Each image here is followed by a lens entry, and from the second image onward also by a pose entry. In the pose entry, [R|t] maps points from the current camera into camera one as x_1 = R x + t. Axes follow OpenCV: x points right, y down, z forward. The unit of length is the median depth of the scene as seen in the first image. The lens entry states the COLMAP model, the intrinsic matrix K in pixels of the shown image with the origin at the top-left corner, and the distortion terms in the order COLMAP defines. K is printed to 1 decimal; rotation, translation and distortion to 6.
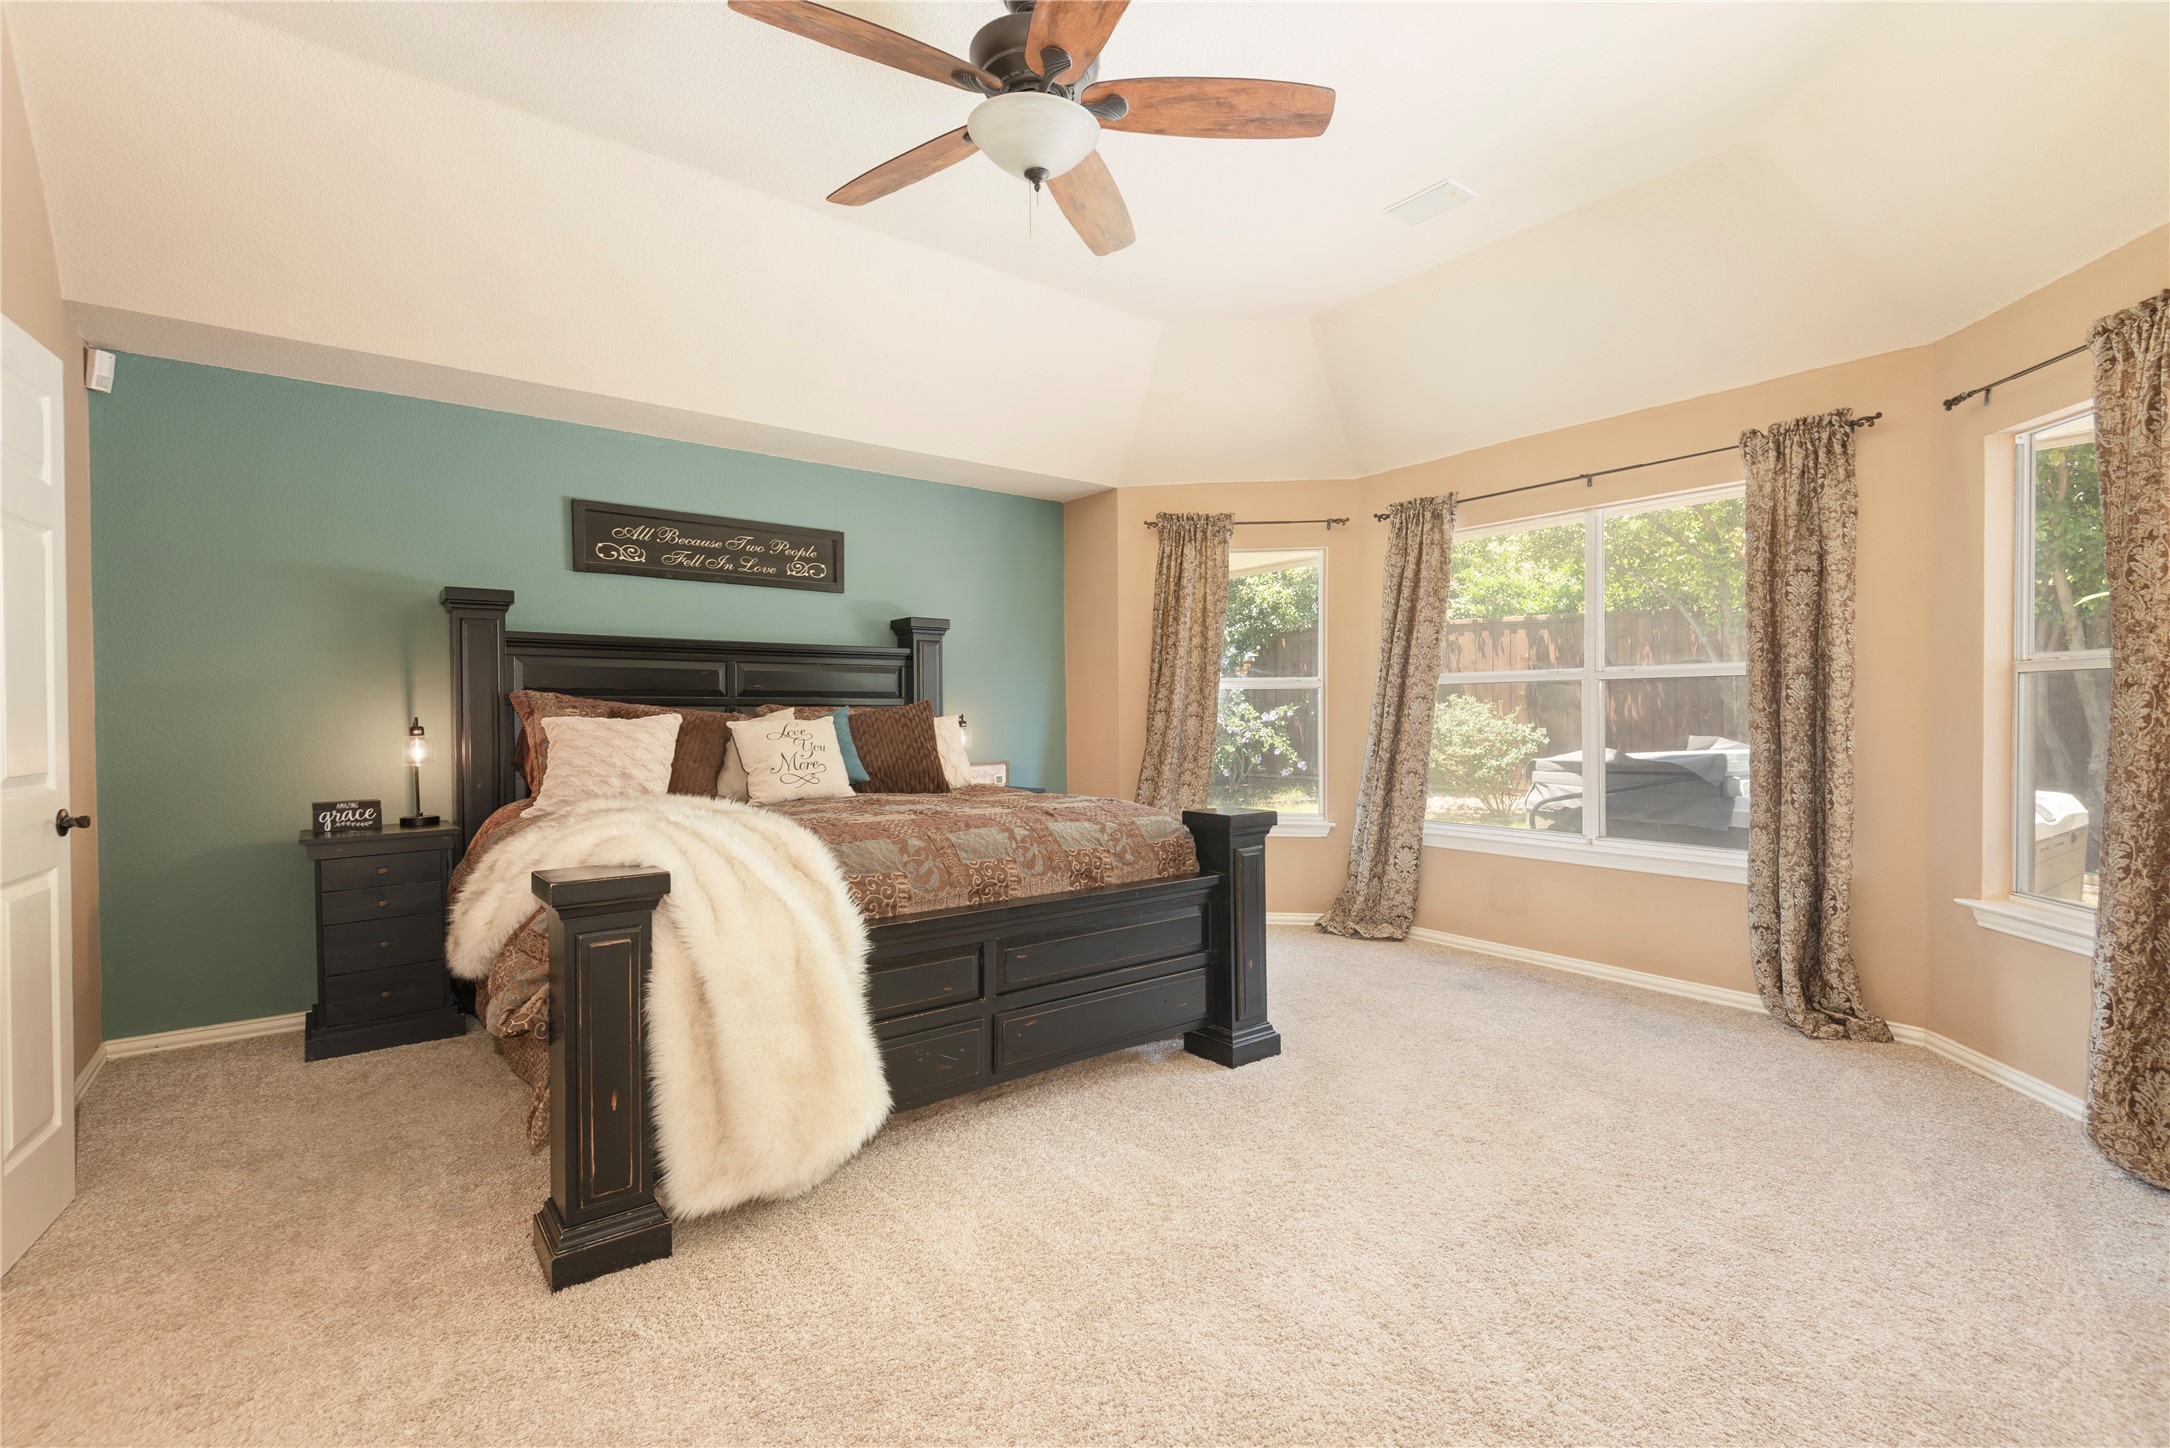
lens RADIAL K [[987.0, 0, 1080.9], [0, 987.0, 717.8], [0, 0, 1]] dist [-0.005060, -0.000651]
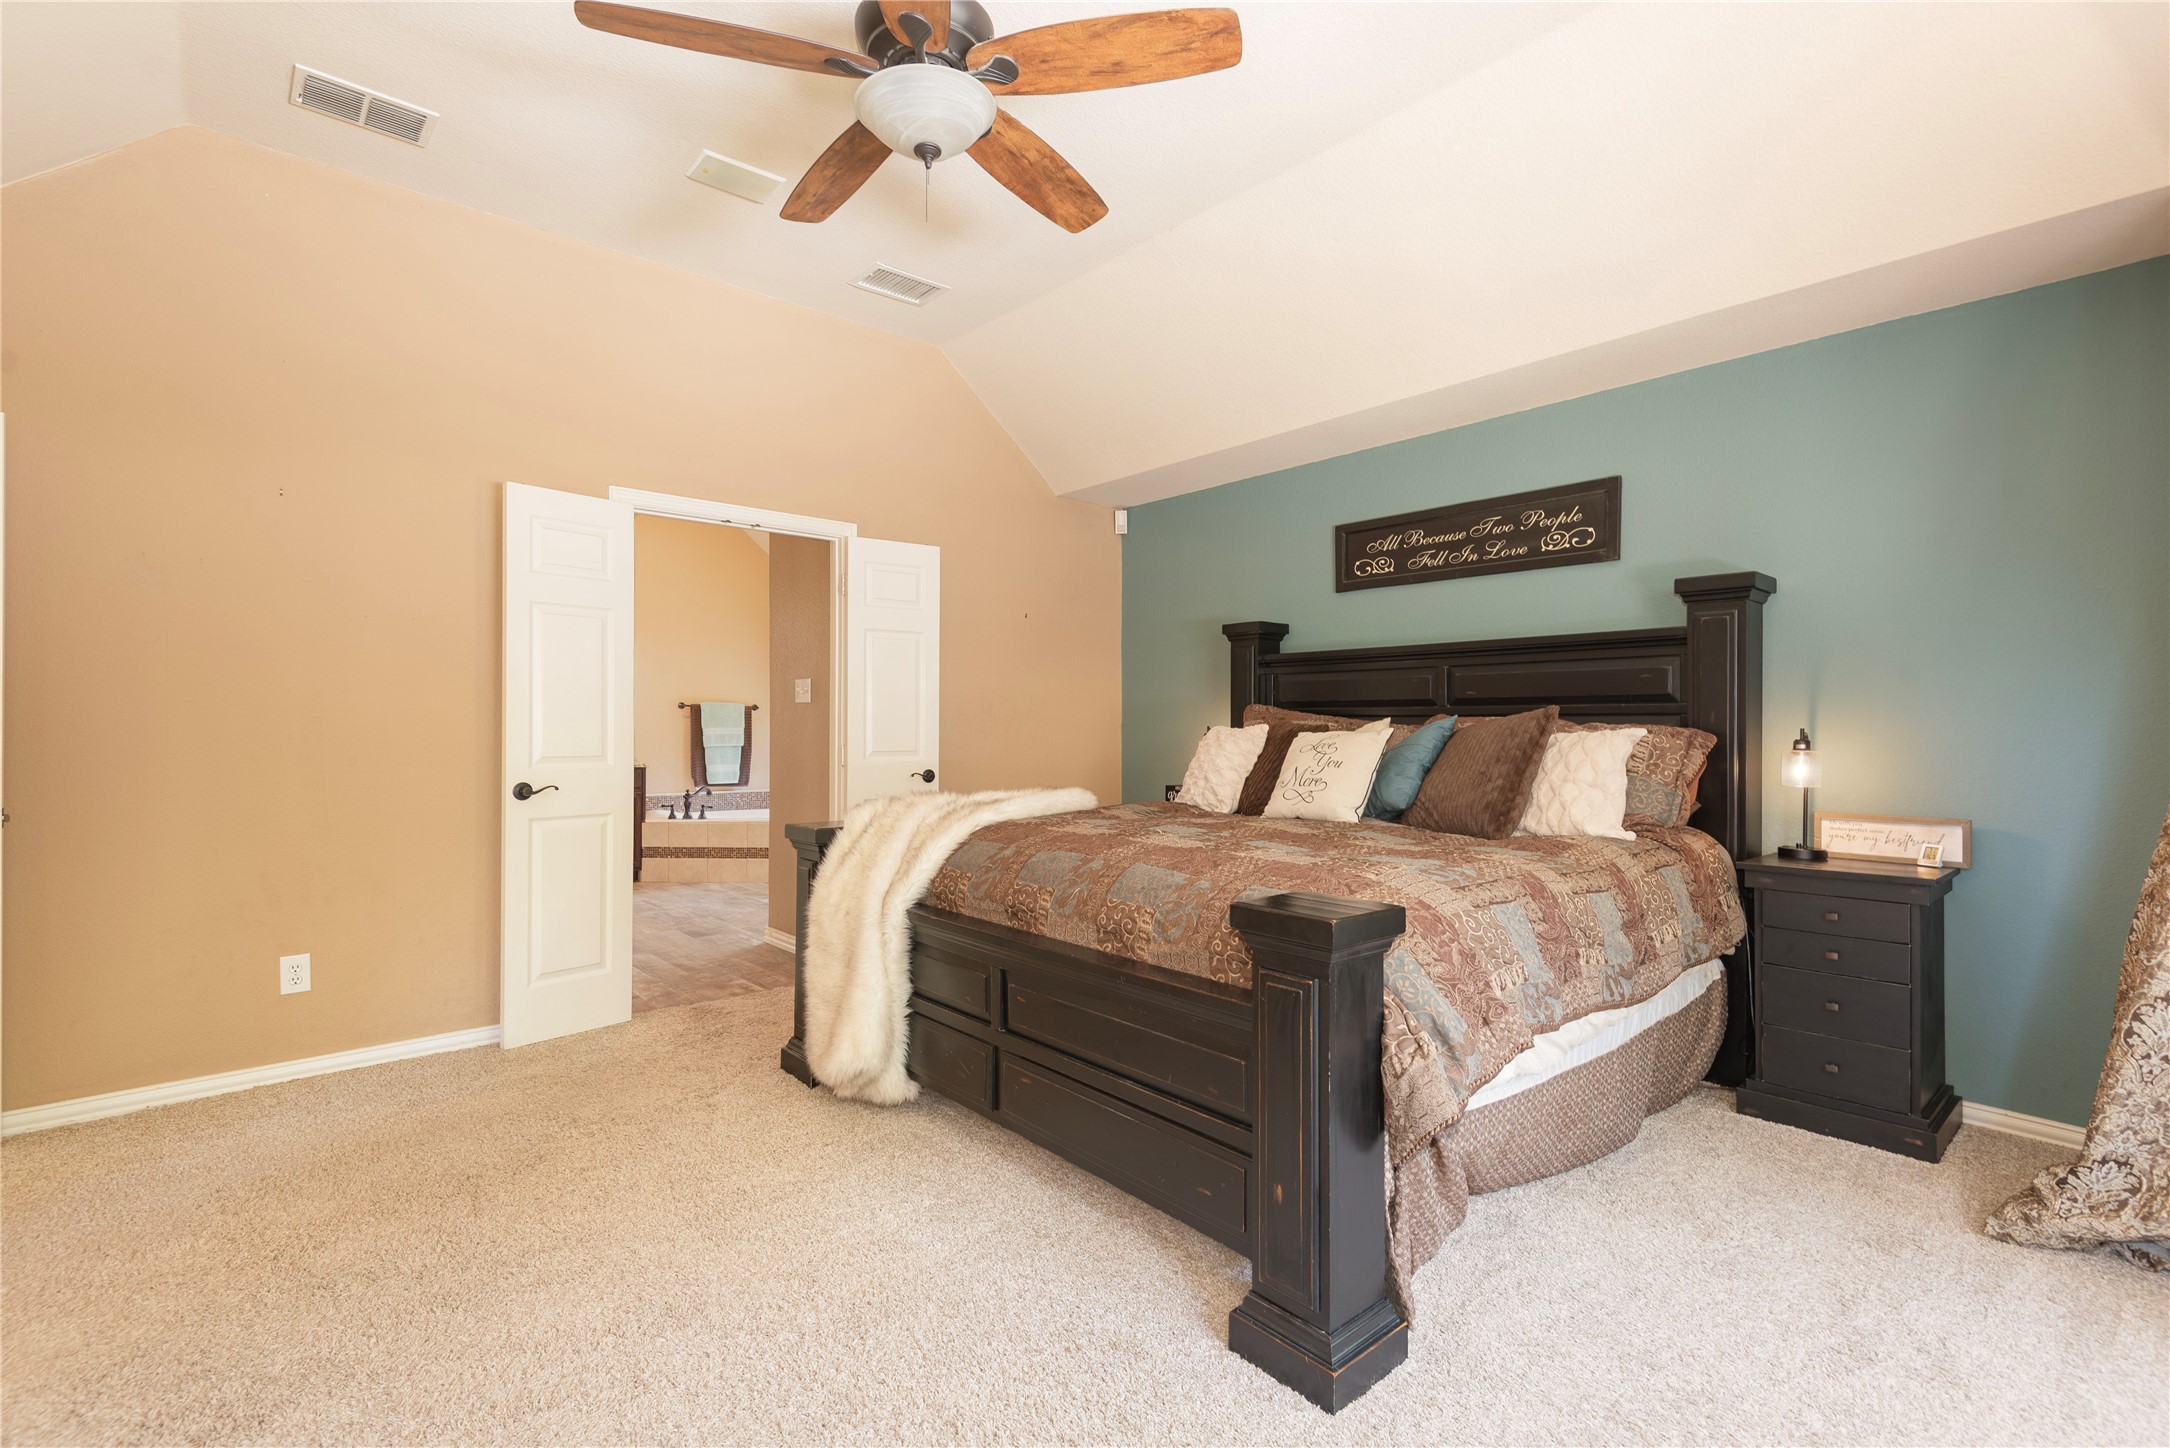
lens RADIAL K [[976.6, 0, 1089.0], [0, 976.6, 726.7], [0, 0, 1]] dist [0.019488, -0.011920]
pose [[0.047216, 0.004108, -0.998876, 0.506076], [-0.008309, 0.999959, 0.003719, -0.003277], [0.998850, 0.008124, 0.047248, 0.631638]]
